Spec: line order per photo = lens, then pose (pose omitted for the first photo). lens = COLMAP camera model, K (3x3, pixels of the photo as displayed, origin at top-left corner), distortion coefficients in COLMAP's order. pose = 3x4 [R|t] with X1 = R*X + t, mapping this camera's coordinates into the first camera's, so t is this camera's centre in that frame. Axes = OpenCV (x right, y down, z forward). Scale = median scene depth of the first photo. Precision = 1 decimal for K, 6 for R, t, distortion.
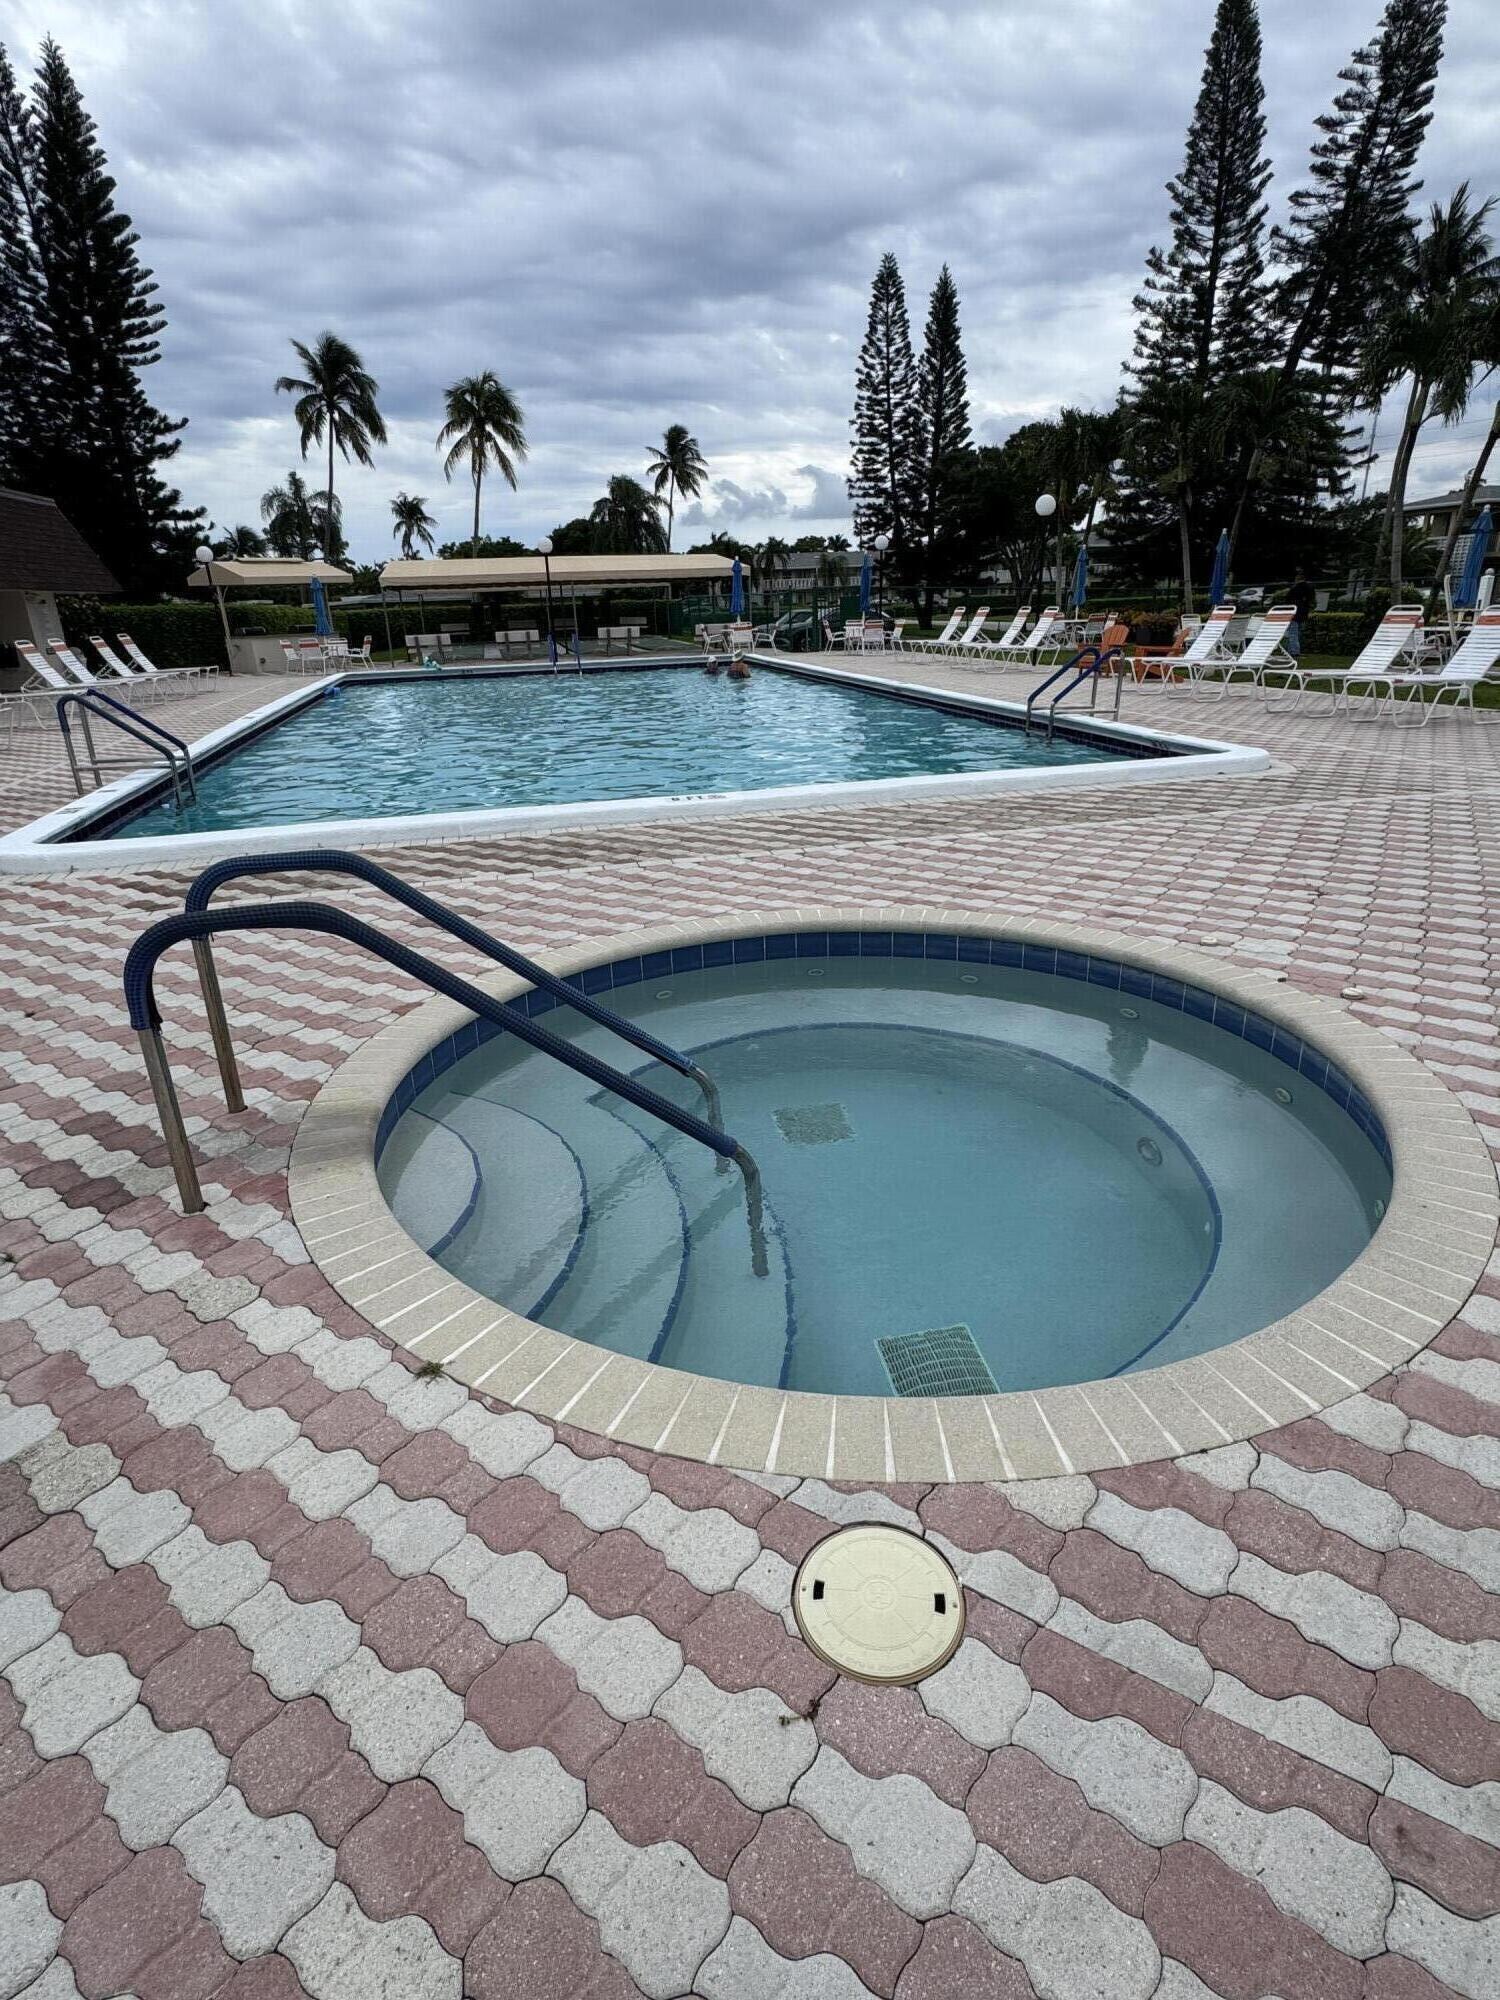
lens RADIAL K [[1028.1, 0, 750.0], [0, 1028.1, 1000.0], [0, 0, 1]] dist [0.014355, -0.008889]
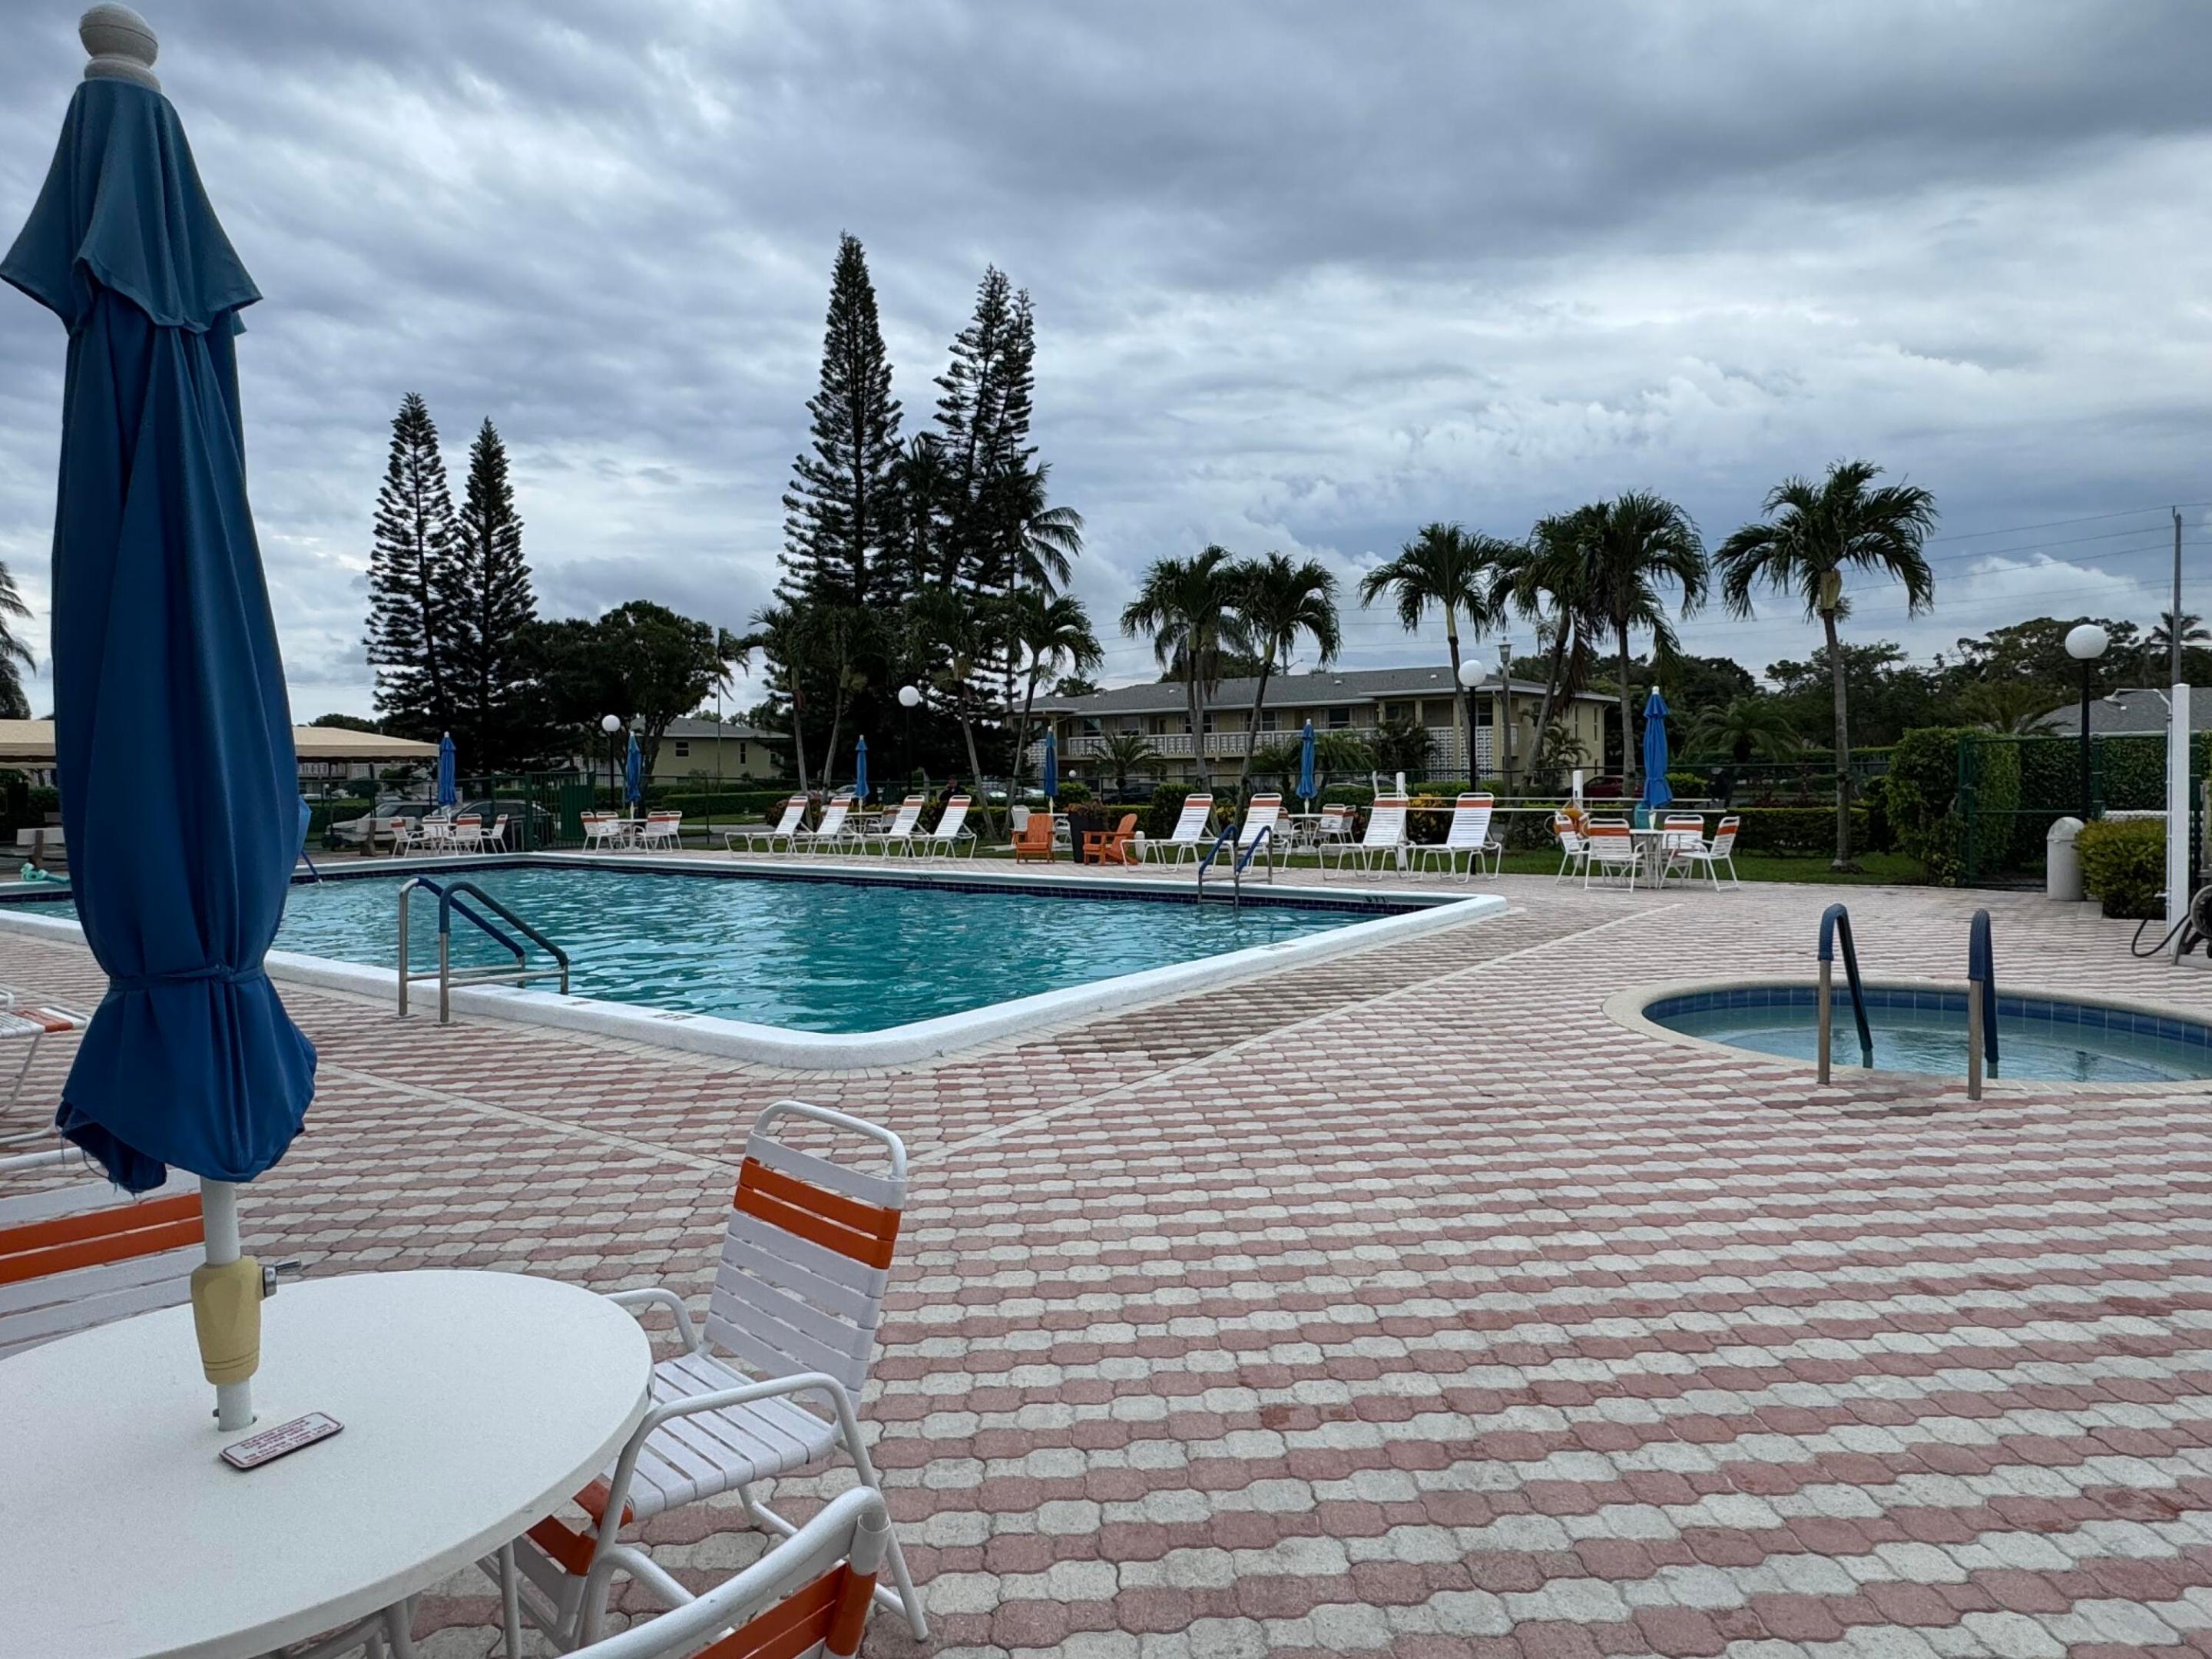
lens RADIAL K [[1379.3, 0, 1106.0], [0, 1379.3, 829.5], [0, 0, 1]] dist [-0.000885, -0.000557]
pose [[0.761384, -0.005862, 0.648275, -0.149715], [0.227690, 0.938676, -0.258930, -0.000745], [-0.607002, 0.344751, 0.716028, 0.017086]]
